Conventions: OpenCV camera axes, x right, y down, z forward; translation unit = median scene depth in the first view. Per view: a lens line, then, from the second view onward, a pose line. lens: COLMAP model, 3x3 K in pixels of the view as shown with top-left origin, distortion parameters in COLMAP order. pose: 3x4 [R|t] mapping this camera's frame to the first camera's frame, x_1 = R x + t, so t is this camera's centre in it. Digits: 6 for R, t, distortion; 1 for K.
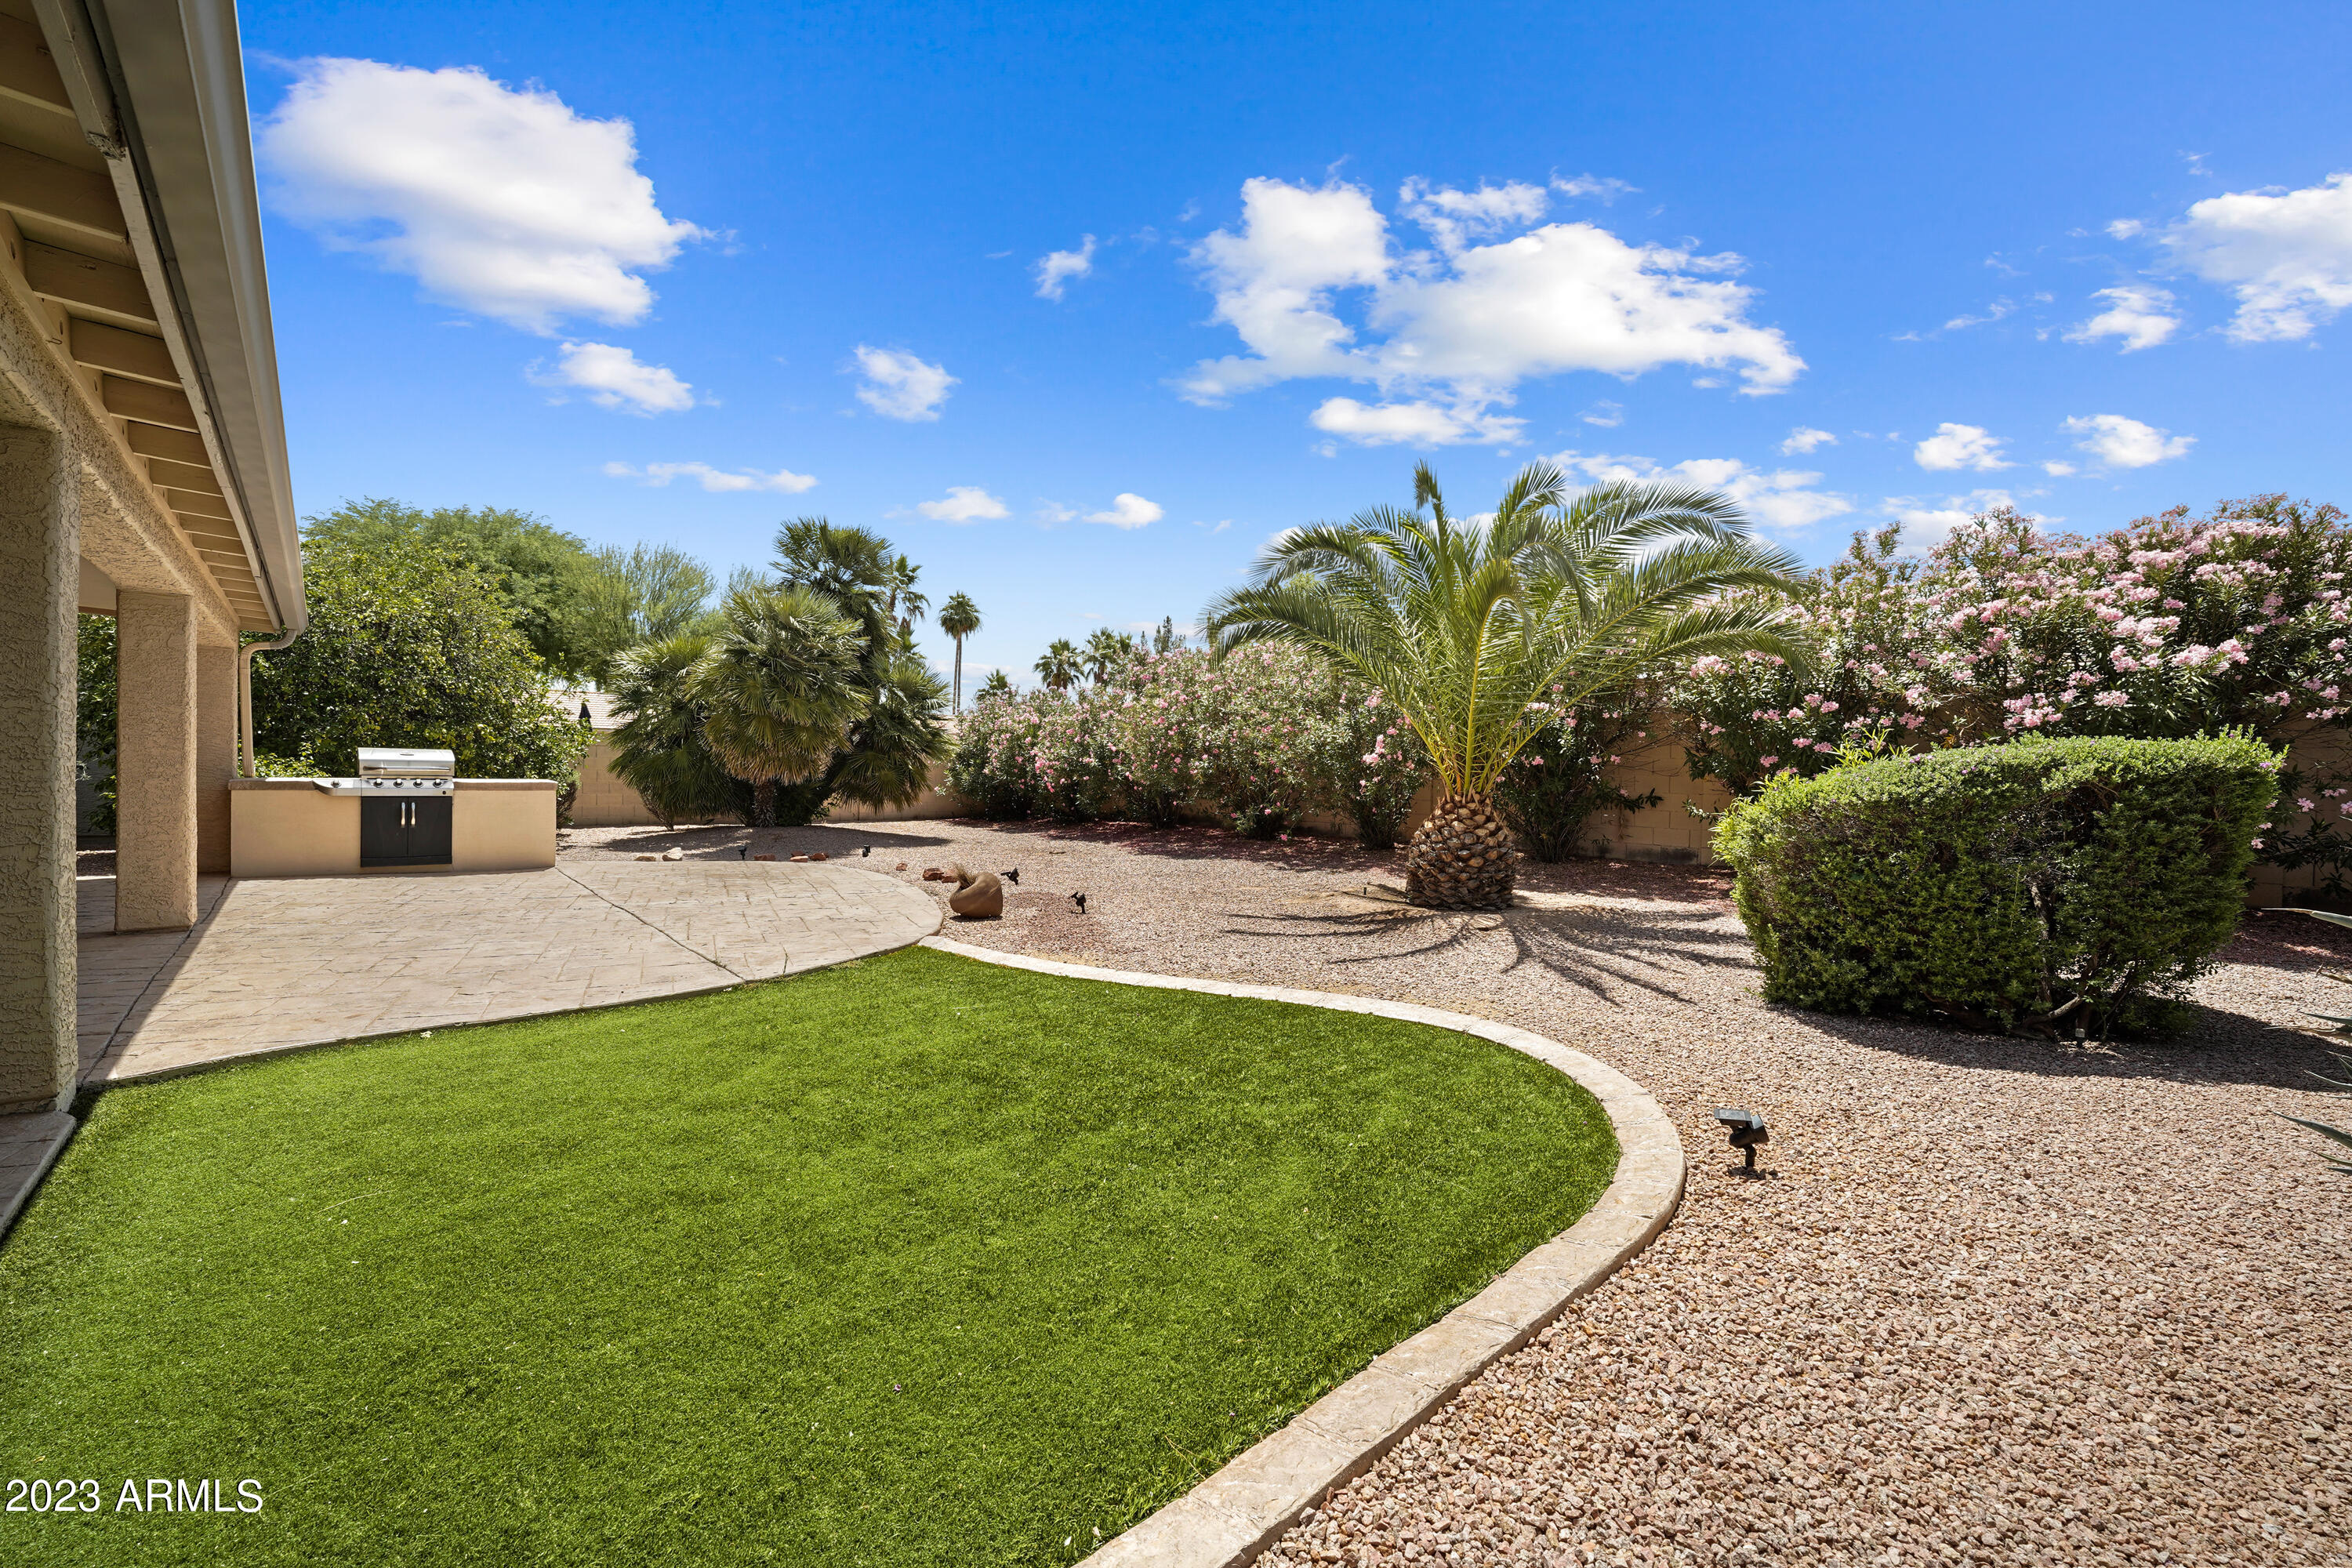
lens RADIAL K [[962.1, 0, 1176.0], [0, 962.1, 784.0], [0, 0, 1]] dist [0.000046, 0.000133]
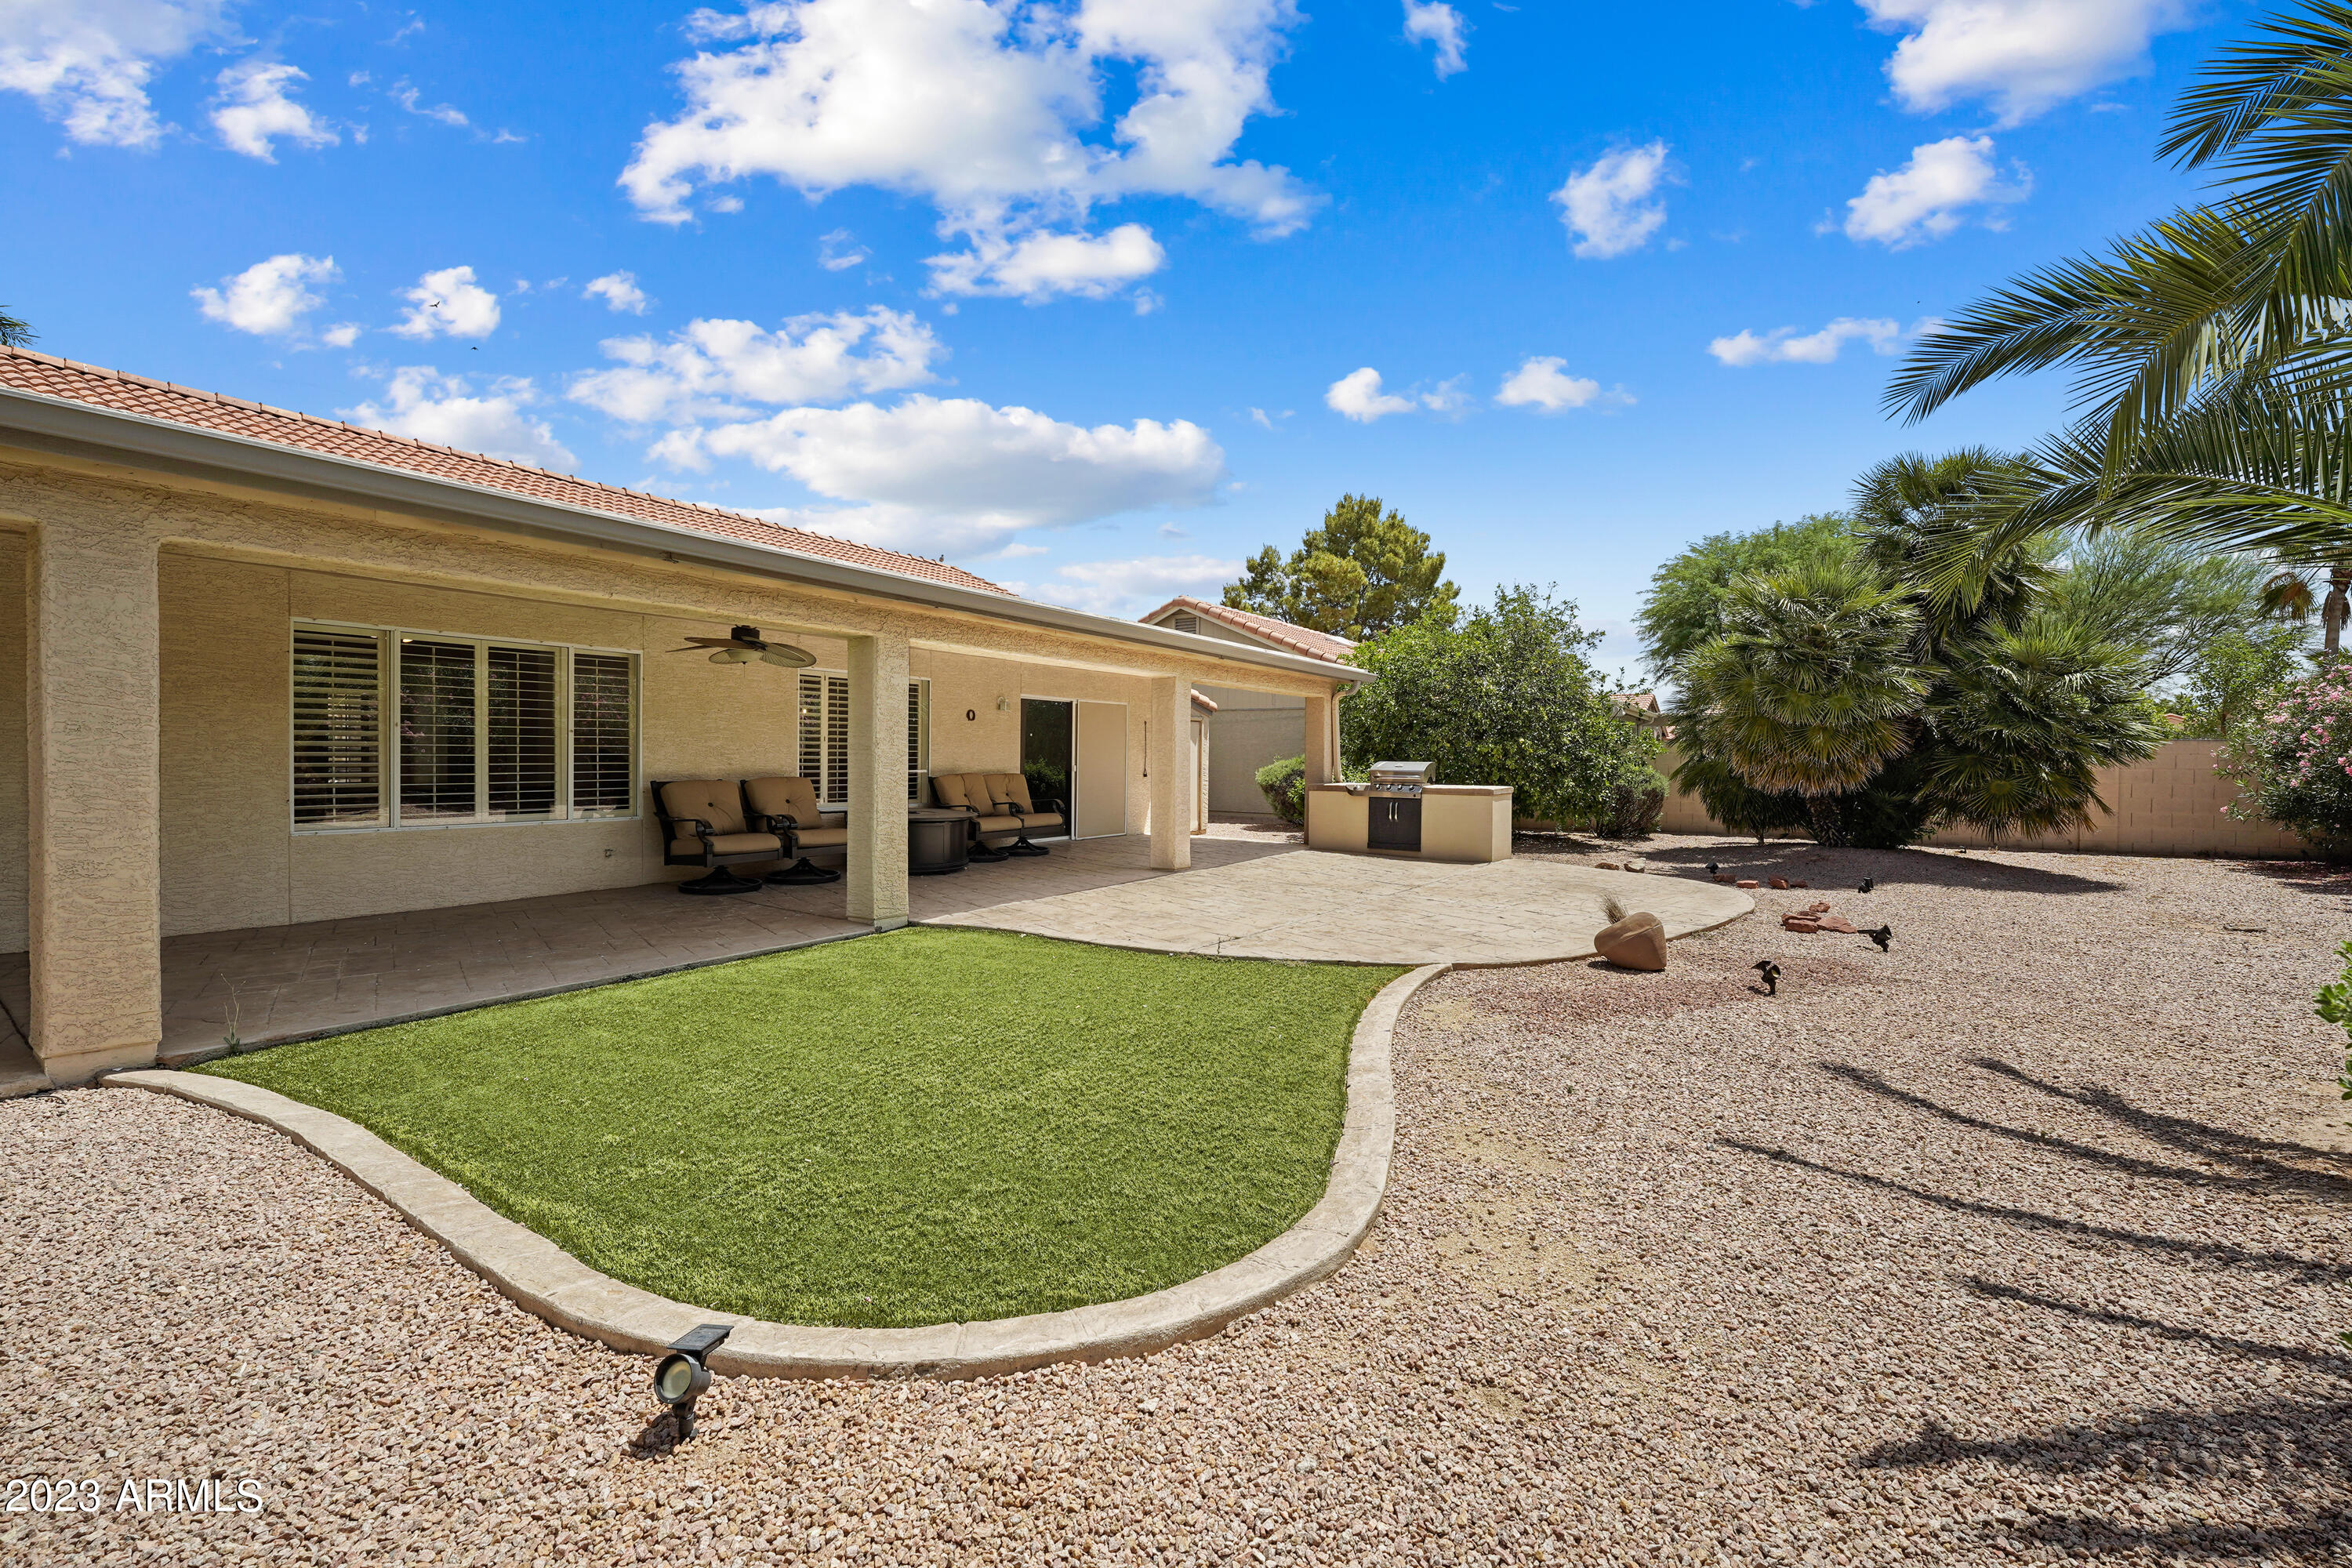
lens RADIAL K [[962.1, 0, 1176.0], [0, 962.1, 784.0], [0, 0, 1]] dist [0.000046, 0.000133]
pose [[0.217231, 0.012187, -0.976044, 0.395778], [-0.016854, 0.999820, 0.008733, -0.011080], [0.975975, 0.014553, 0.217398, 0.365161]]
